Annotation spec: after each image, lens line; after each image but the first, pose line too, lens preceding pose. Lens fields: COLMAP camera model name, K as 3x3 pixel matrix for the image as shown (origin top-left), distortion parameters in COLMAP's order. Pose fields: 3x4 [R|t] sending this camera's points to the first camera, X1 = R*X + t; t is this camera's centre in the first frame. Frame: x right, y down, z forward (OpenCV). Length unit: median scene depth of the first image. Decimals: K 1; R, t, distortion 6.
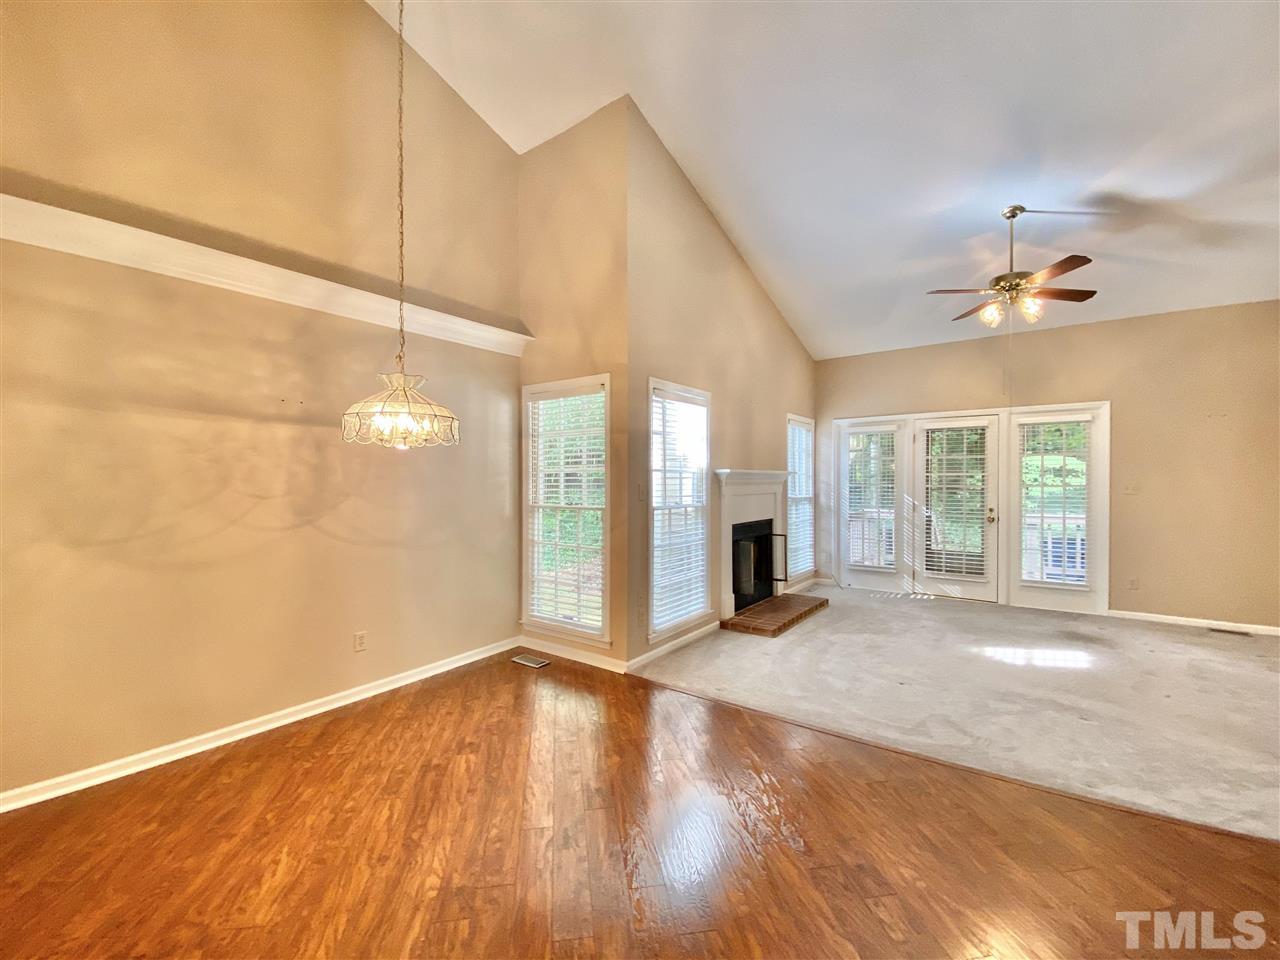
lens RADIAL K [[533.0, 0, 637.2], [0, 533.0, 482.7], [0, 0, 1]] dist [0.022749, -0.021893]
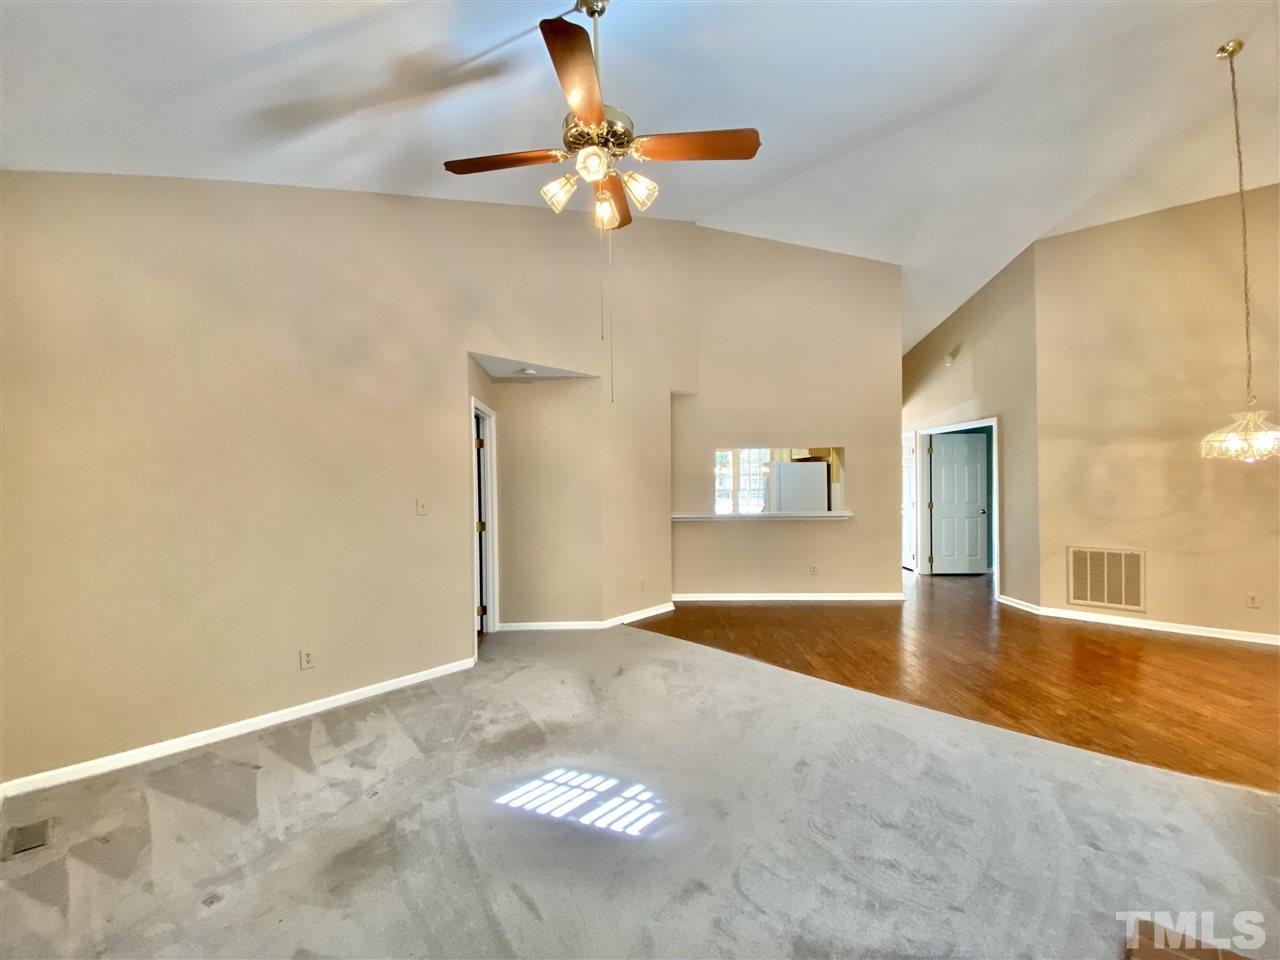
lens RADIAL K [[514.6, 0, 641.3], [0, 514.6, 482.9], [0, 0, 1]] dist [0.032432, -0.025856]
pose [[-0.990780, 0.011306, 0.135004, 0.519021], [0.013820, 0.999748, 0.017702, -0.026893], [-0.134770, 0.019404, -0.990687, 1.336348]]
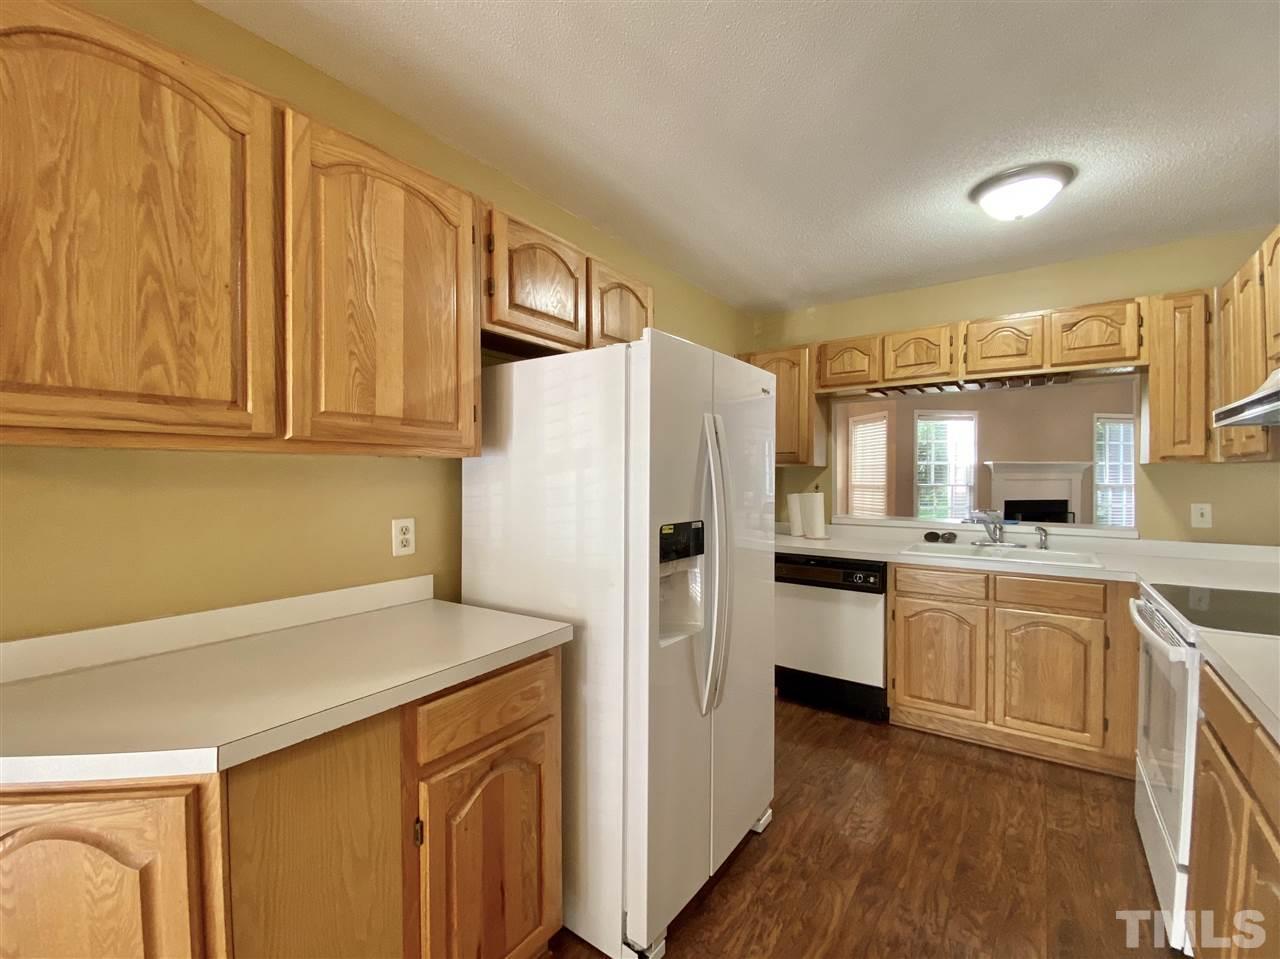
lens RADIAL K [[542.7, 0, 644.2], [0, 542.7, 481.7], [0, 0, 1]] dist [0.021596, -0.022700]
pose [[0.721056, 0.009396, -0.692813, 0.526511], [-0.003741, 0.999946, 0.009668, 0.019602], [0.692867, -0.004380, 0.721052, -0.760378]]
